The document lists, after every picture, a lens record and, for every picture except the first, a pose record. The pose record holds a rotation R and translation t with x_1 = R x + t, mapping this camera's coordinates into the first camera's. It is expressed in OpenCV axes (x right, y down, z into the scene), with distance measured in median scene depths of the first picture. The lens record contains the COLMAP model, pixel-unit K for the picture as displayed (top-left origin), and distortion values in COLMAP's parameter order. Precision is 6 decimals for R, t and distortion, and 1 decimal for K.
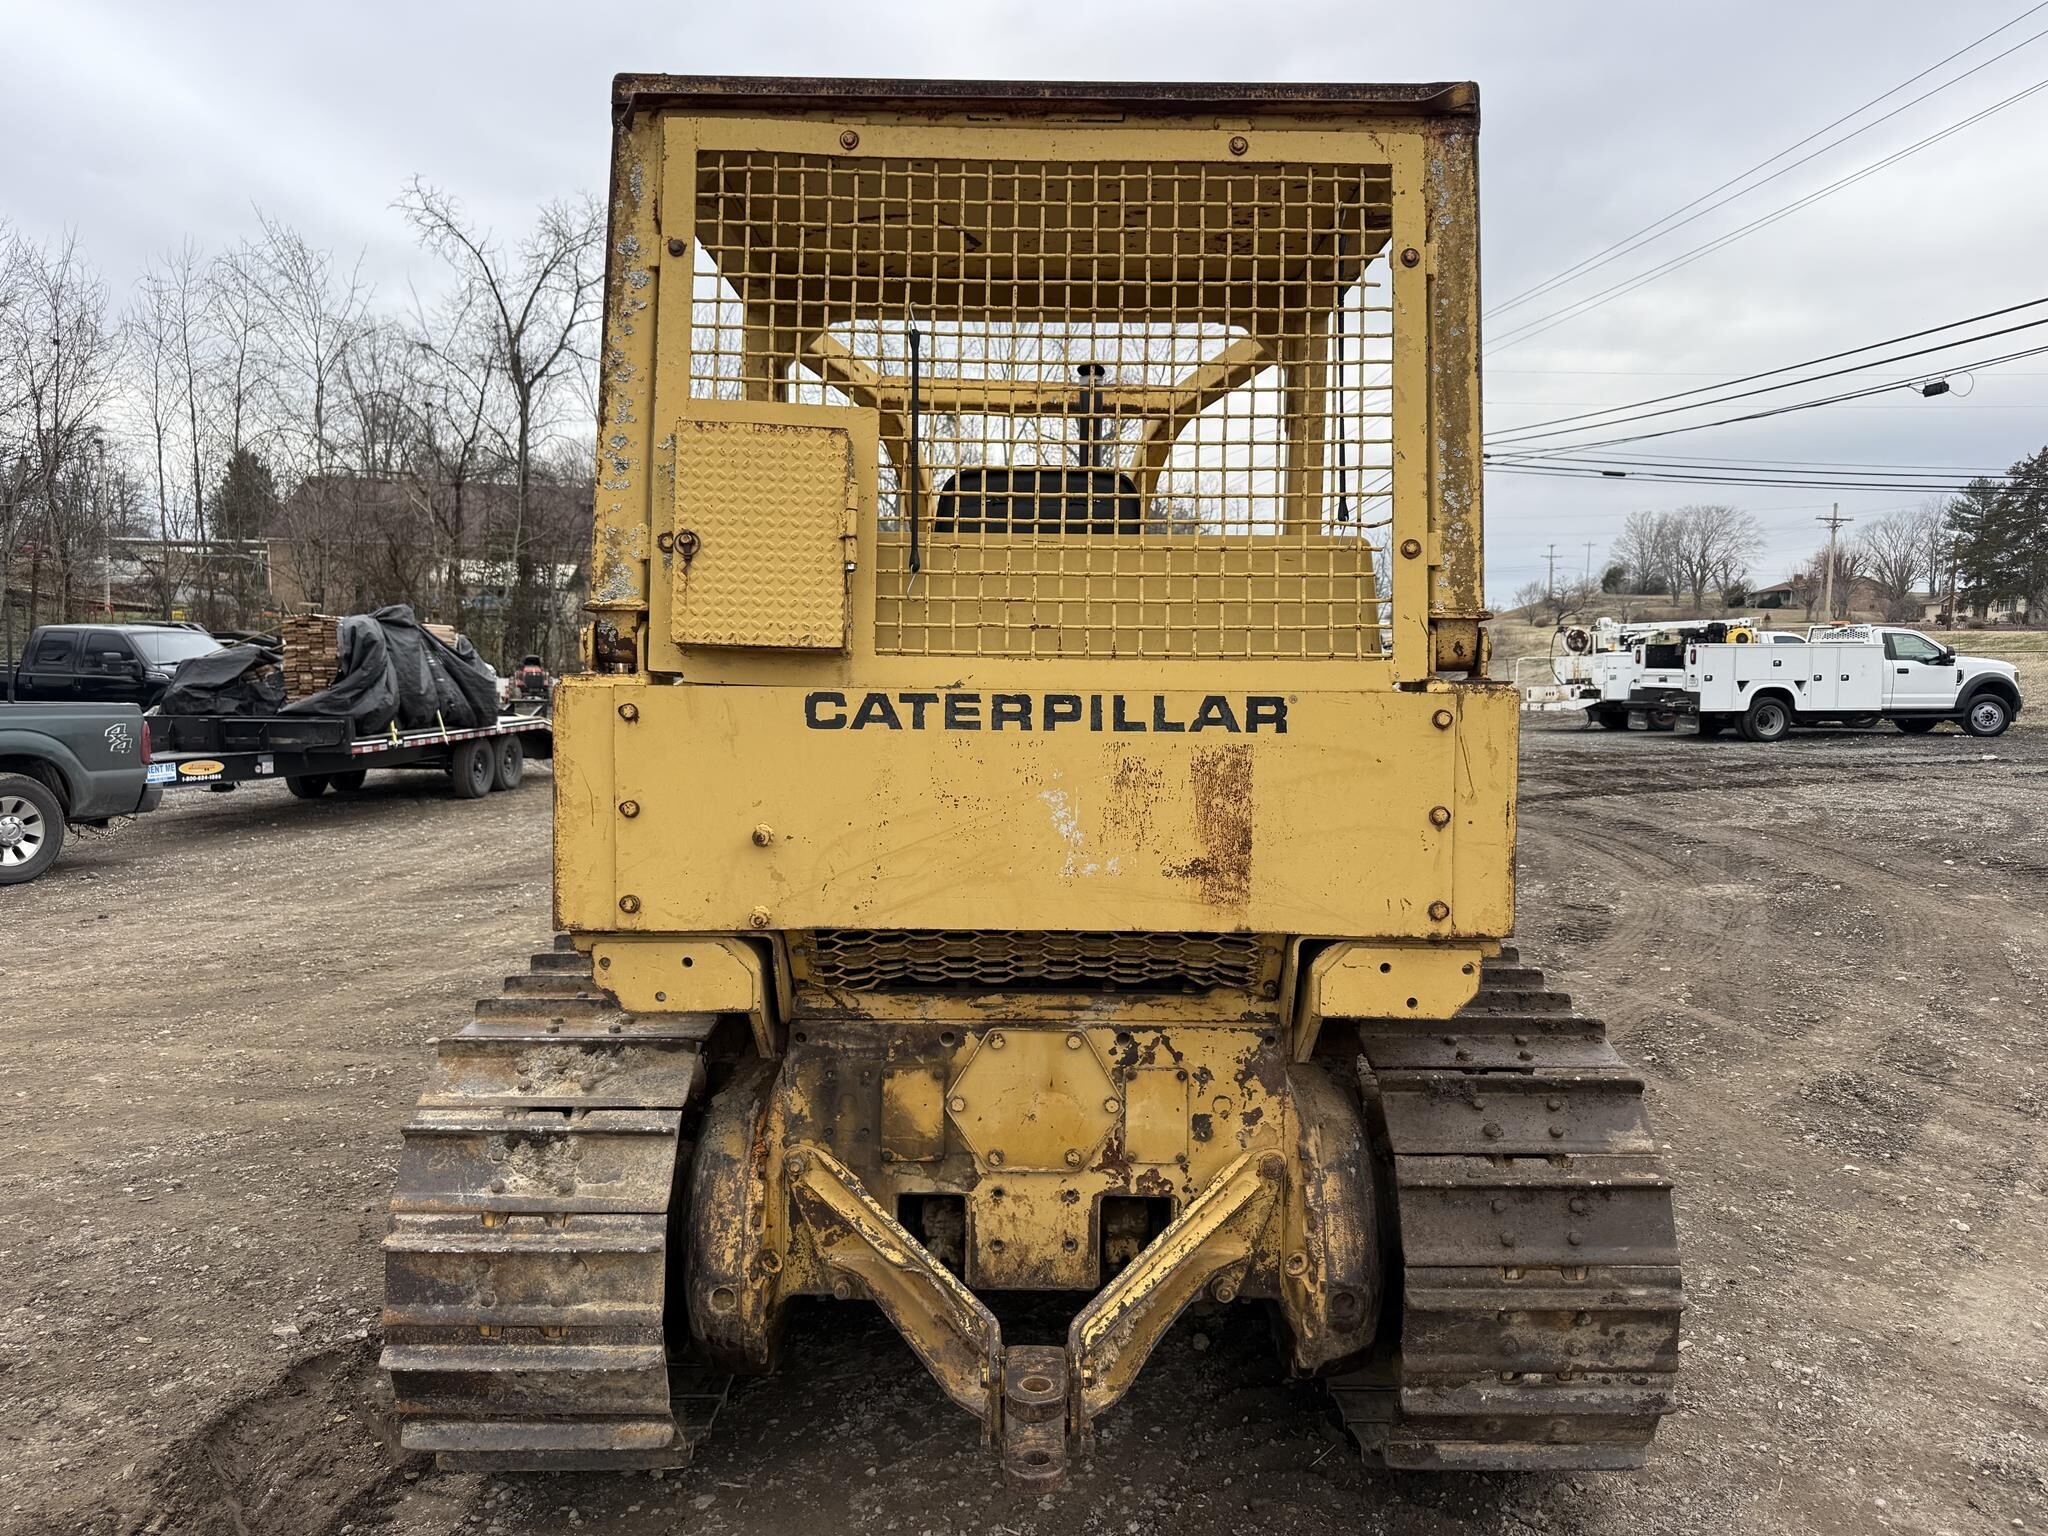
lens RADIAL K [[1431.1, 0, 1031.1], [0, 1431.1, 778.2], [0, 0, 1]] dist [0.122267, -0.170385]
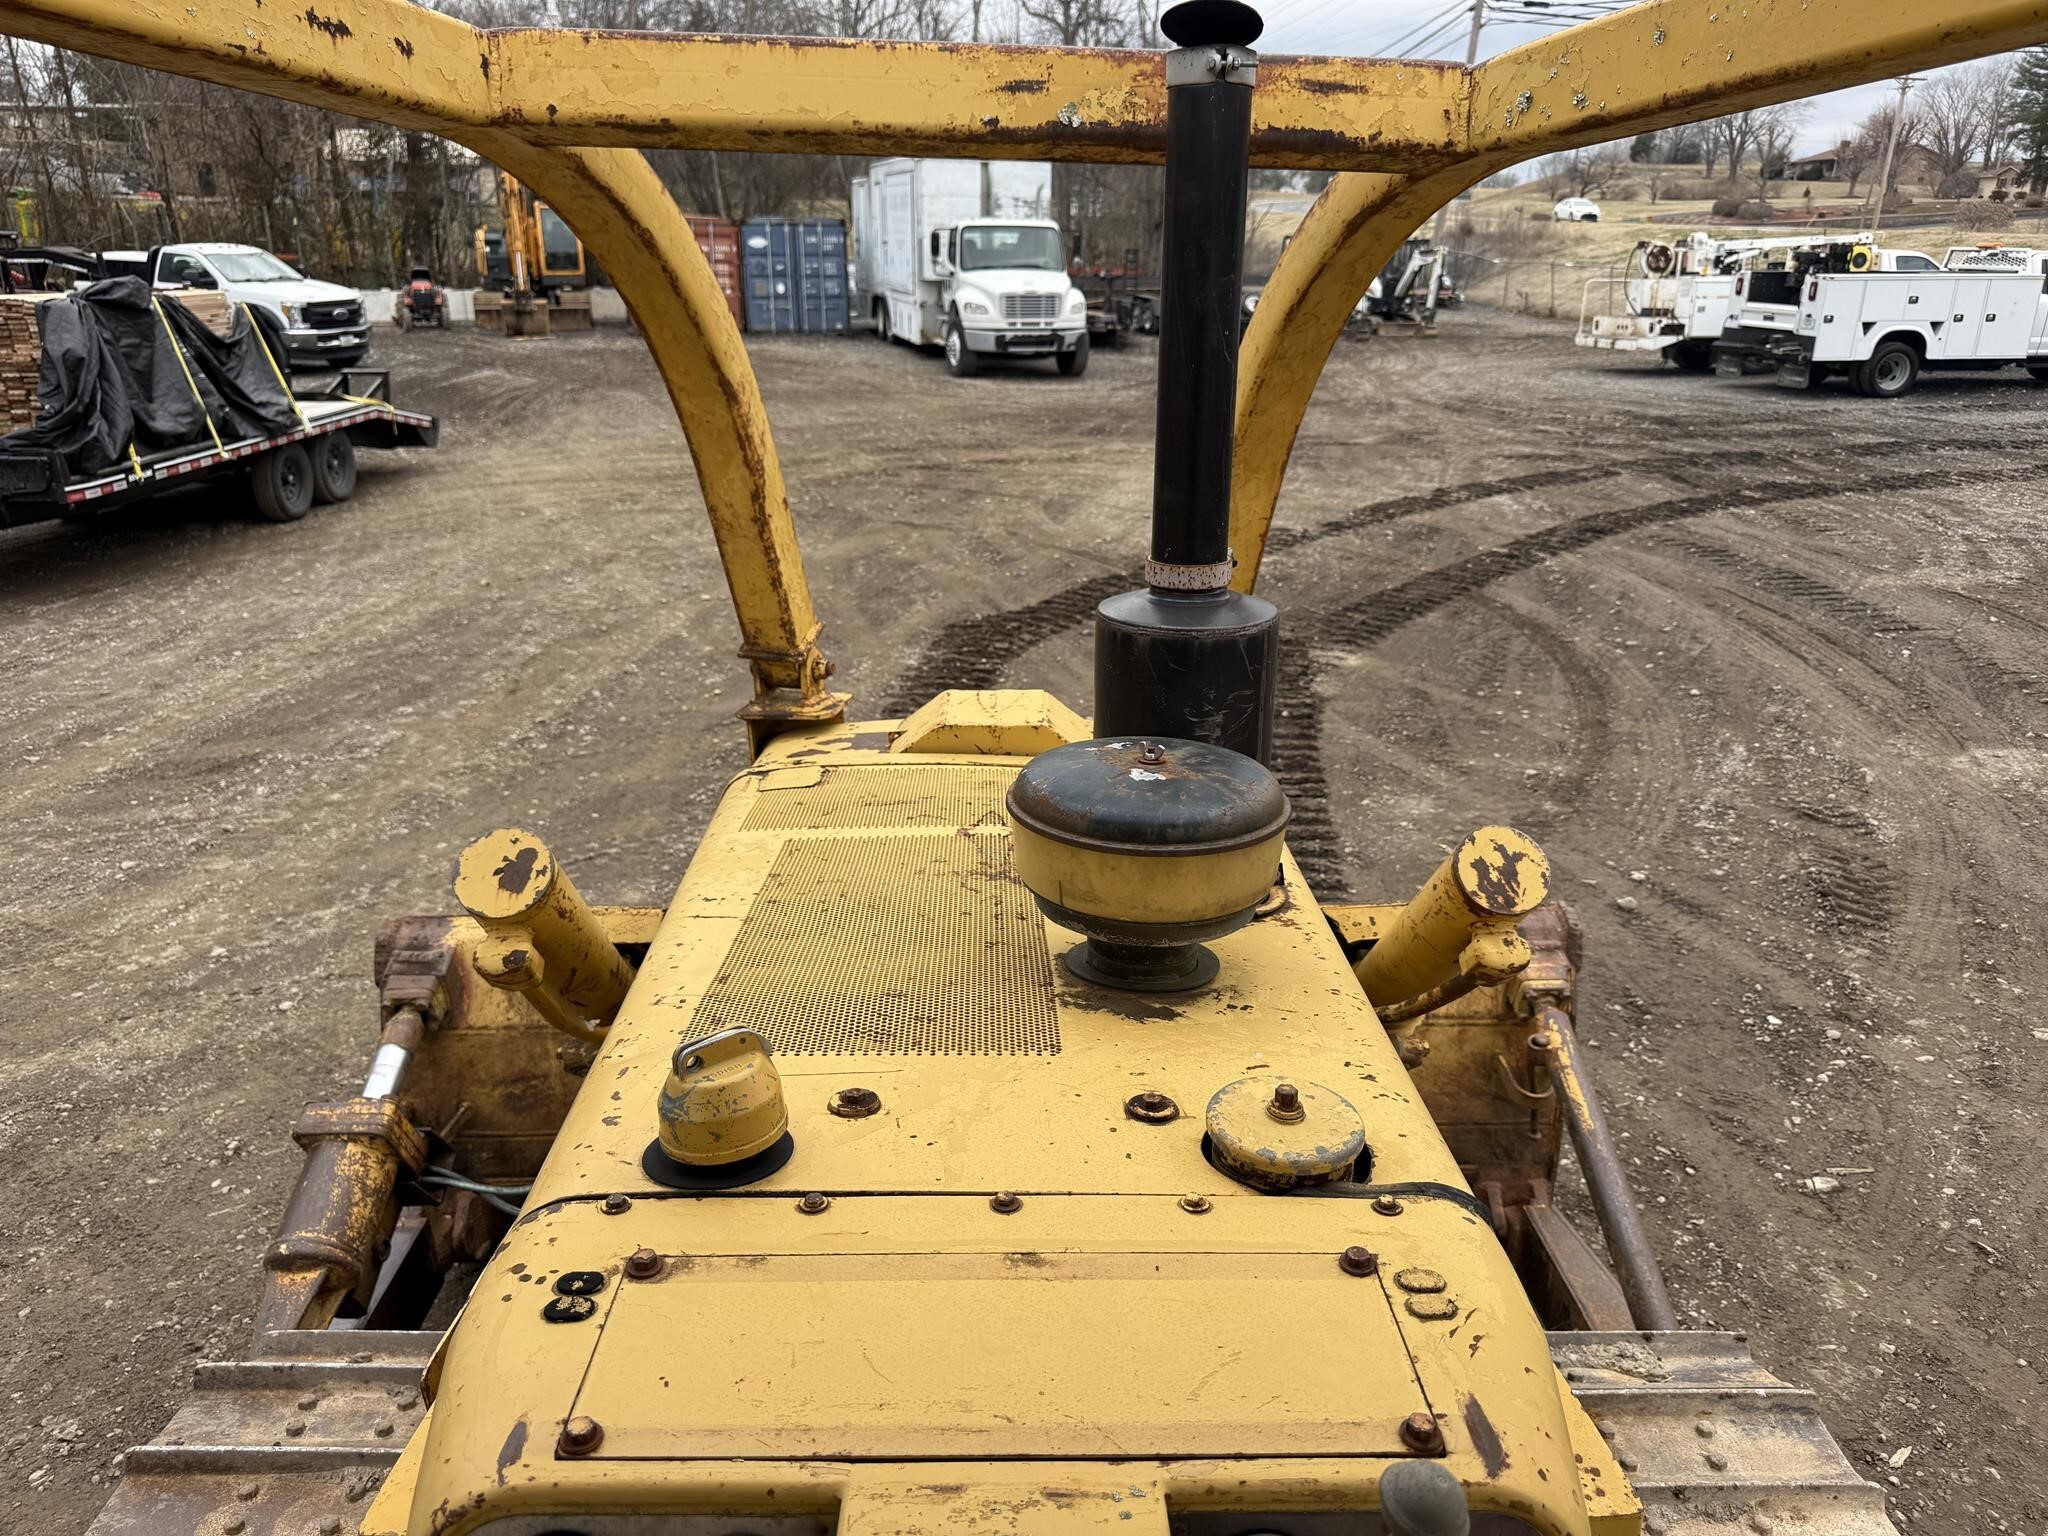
lens RADIAL K [[1462.4, 0, 1024.6], [0, 1462.4, 771.7], [0, 0, 1]] dist [0.030576, -0.030269]
pose [[0.999927, -0.005458, 0.010757, 0.003092], [0.002416, 0.964327, 0.264703, -0.386696], [-0.011818, -0.264658, 0.964270, 1.210393]]
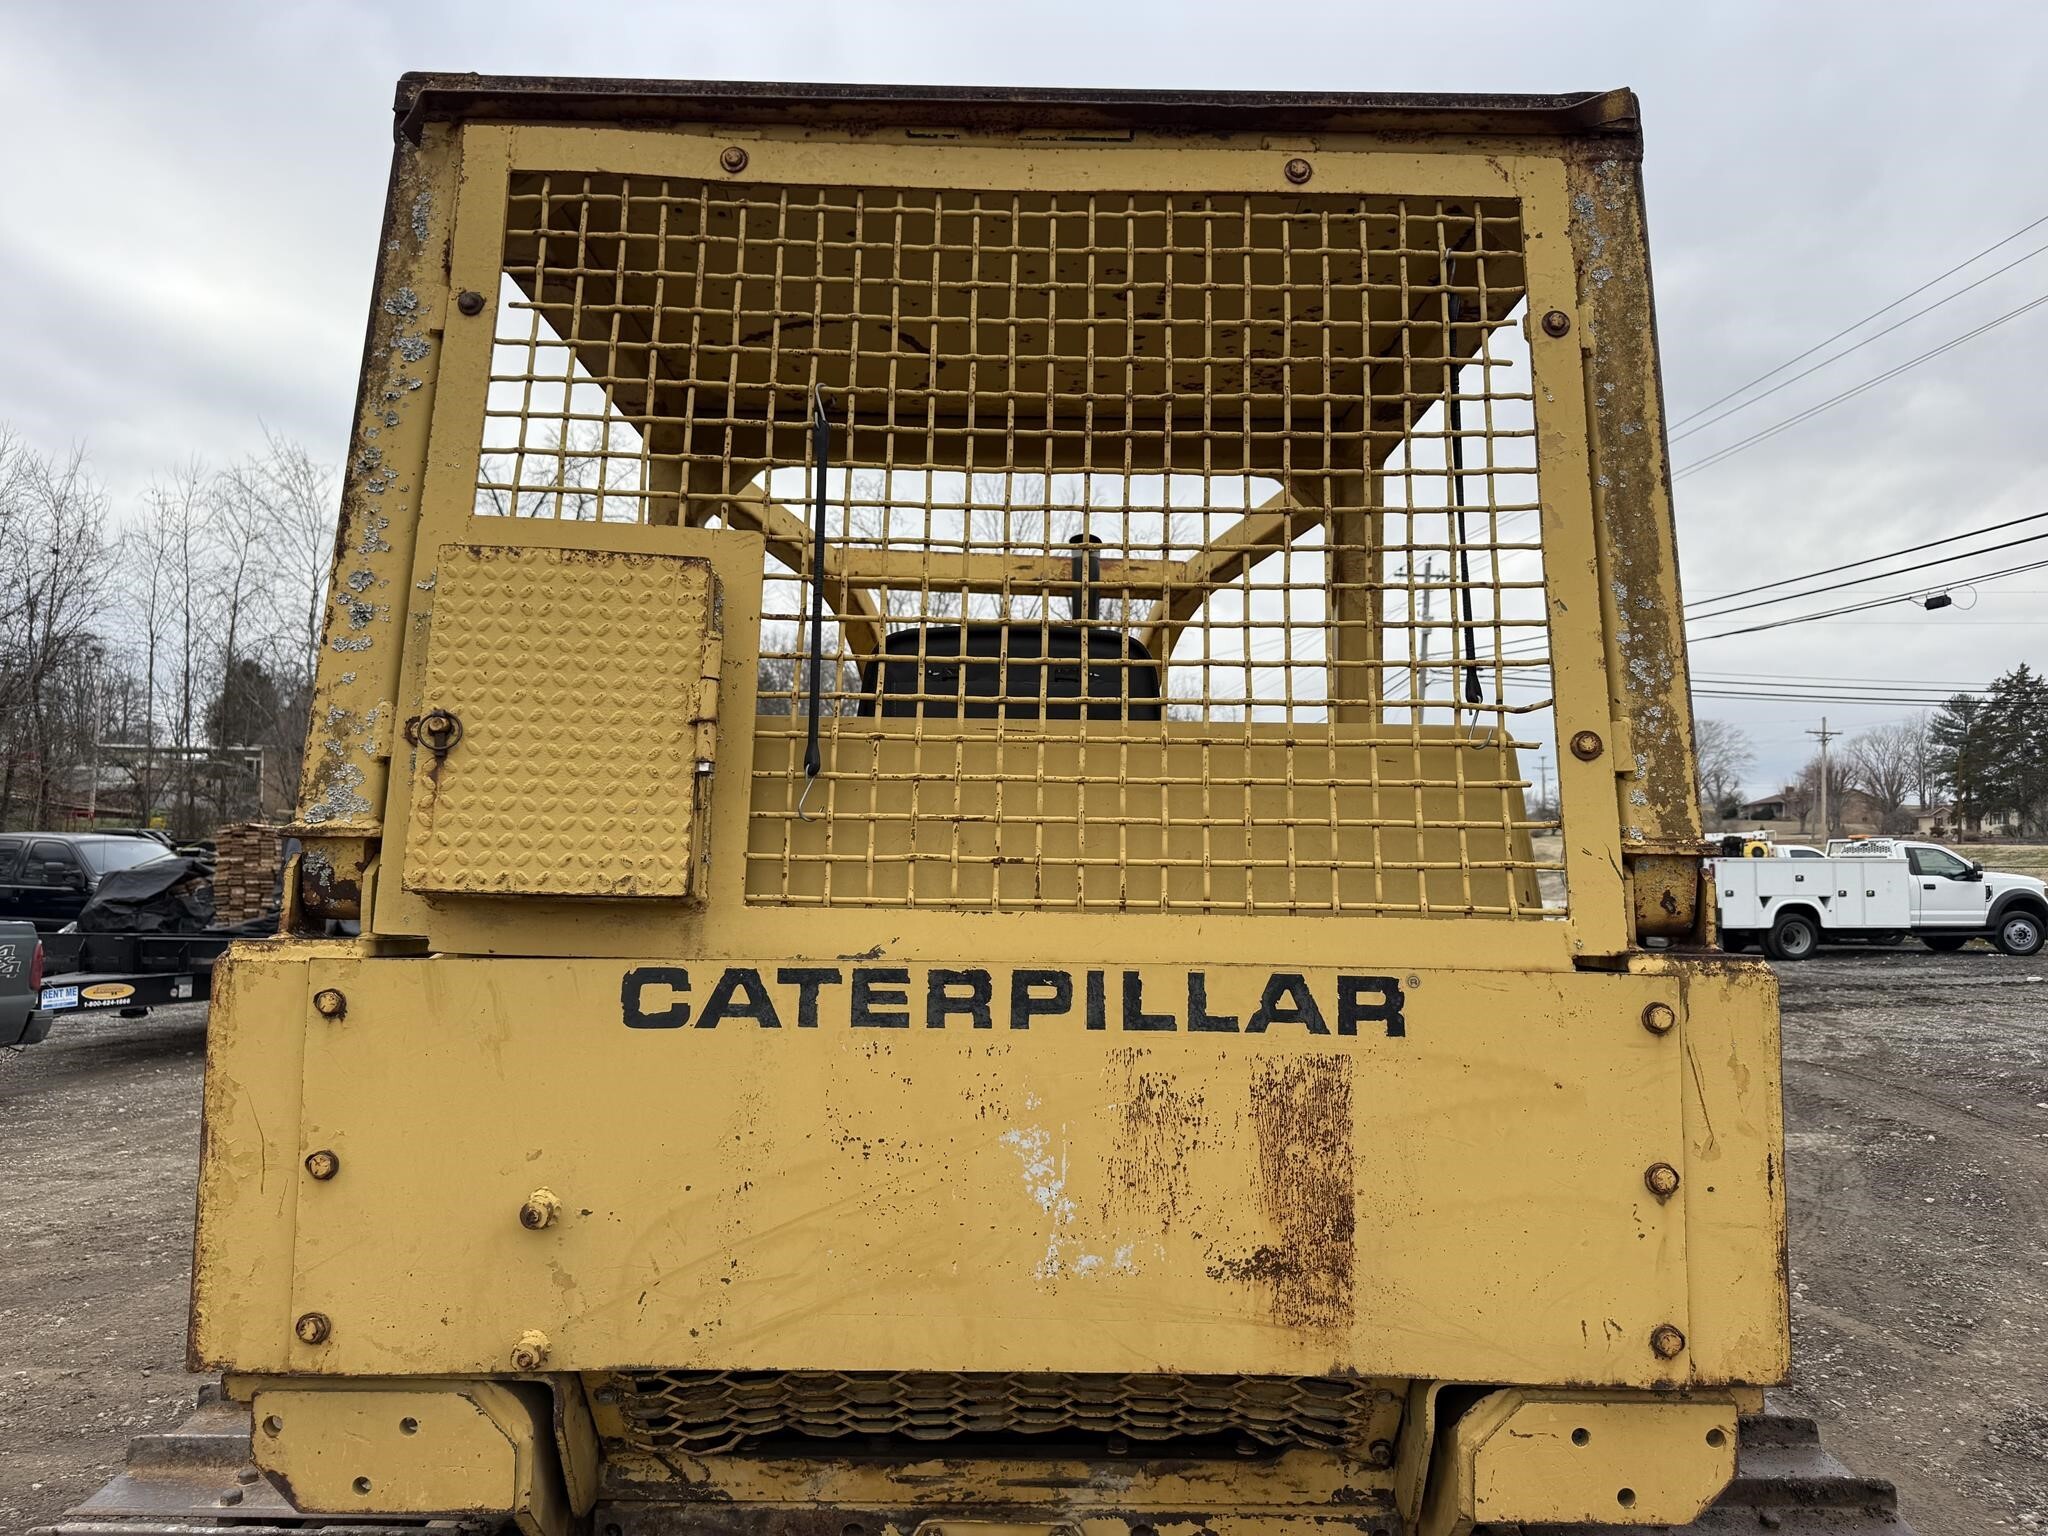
lens RADIAL K [[1431.1, 0, 1031.1], [0, 1431.1, 778.2], [0, 0, 1]] dist [0.122267, -0.170385]
pose [[0.999990, 0.003719, 0.002564, 0.014469], [-0.003317, 0.989841, -0.142138, -0.048628], [-0.003067, 0.142128, 0.989843, 0.342732]]
